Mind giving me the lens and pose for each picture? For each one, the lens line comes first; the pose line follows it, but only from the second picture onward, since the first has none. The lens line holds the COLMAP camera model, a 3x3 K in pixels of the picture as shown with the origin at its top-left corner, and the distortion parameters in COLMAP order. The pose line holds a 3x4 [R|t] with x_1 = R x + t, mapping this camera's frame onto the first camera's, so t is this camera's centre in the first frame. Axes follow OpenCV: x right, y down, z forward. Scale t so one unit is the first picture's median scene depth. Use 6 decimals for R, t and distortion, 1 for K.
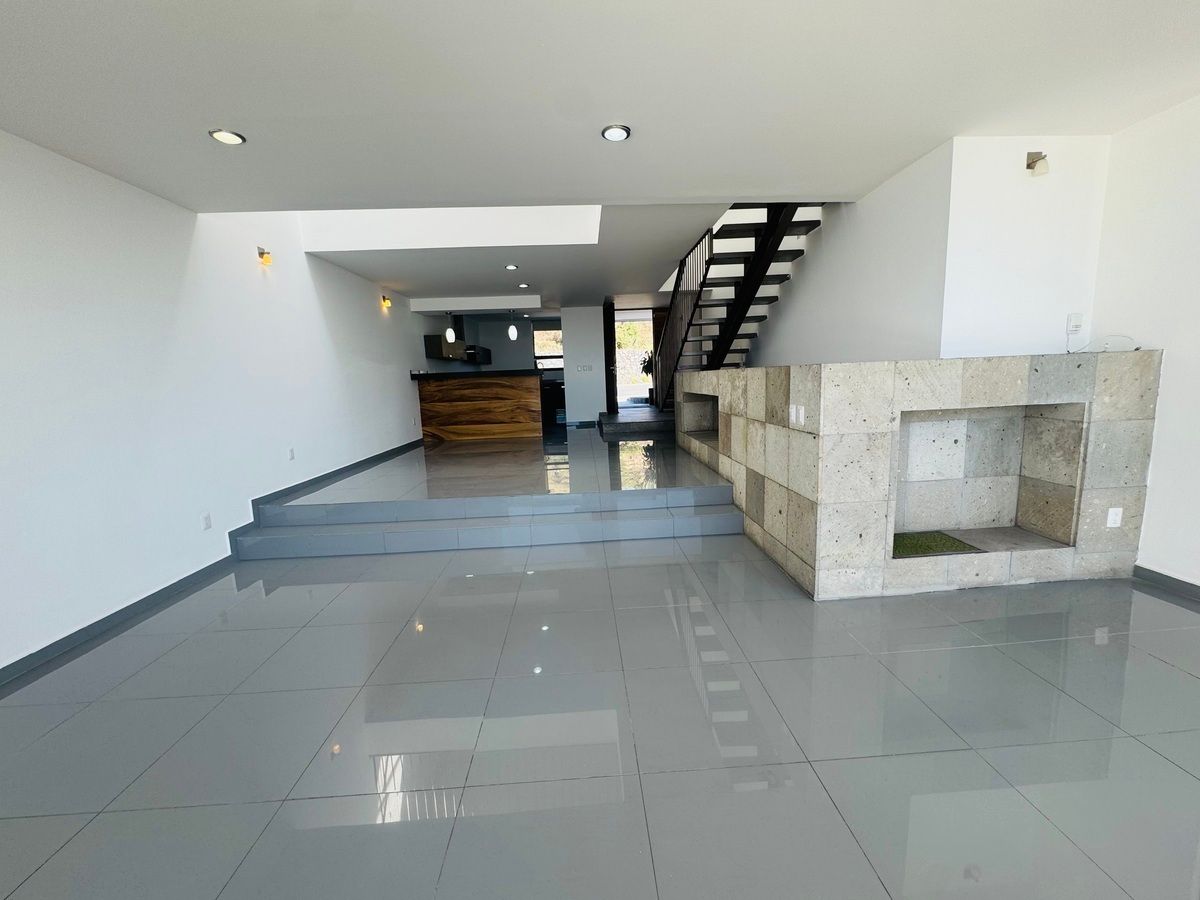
lens RADIAL K [[482.0, 0, 596.6], [0, 482.0, 447.0], [0, 0, 1]] dist [-0.005281, 0.000987]
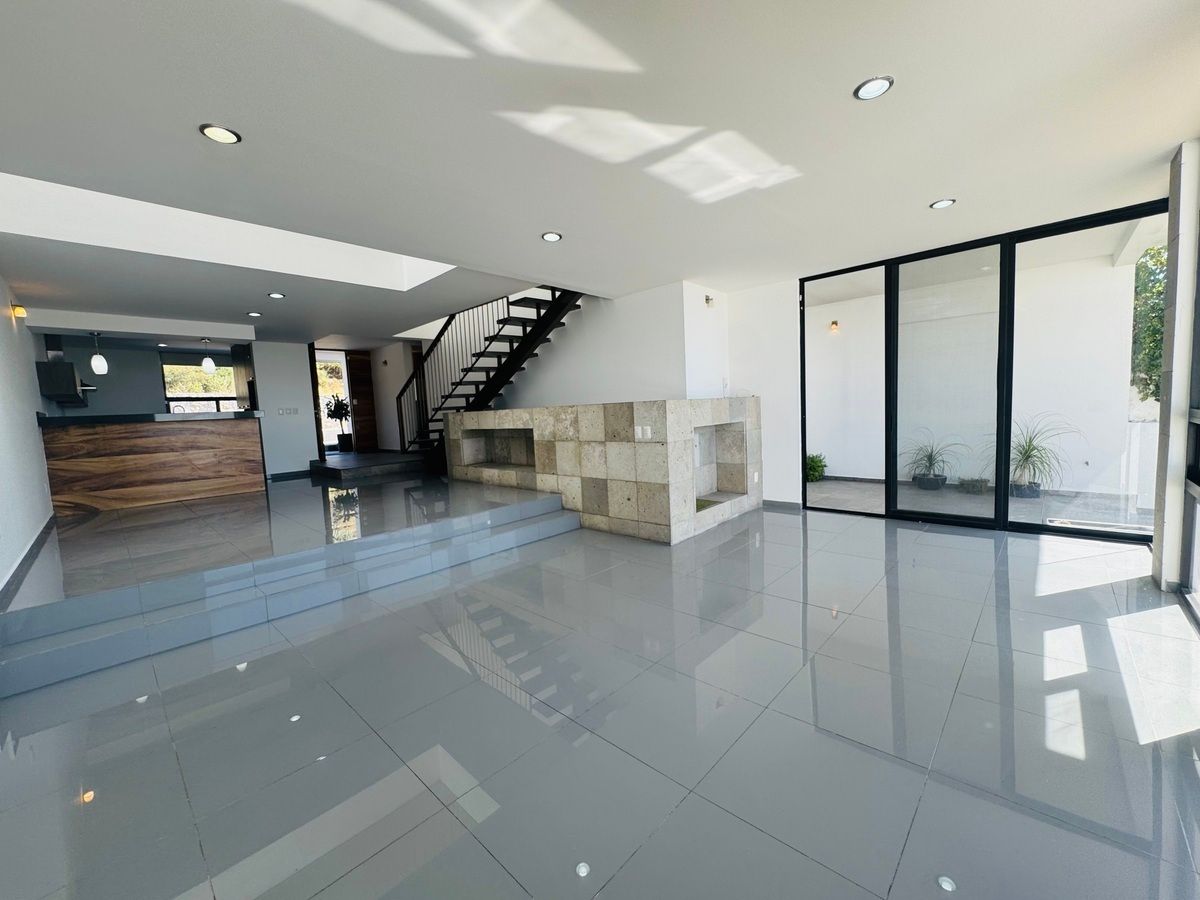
lens RADIAL K [[482.0, 0, 596.1], [0, 482.0, 449.4], [0, 0, 1]] dist [-0.005281, 0.000987]
pose [[0.720180, -0.052518, 0.691797, -0.544834], [0.117817, 0.991906, -0.047349, 0.030590], [-0.683711, 0.115605, 0.720538, -0.017808]]
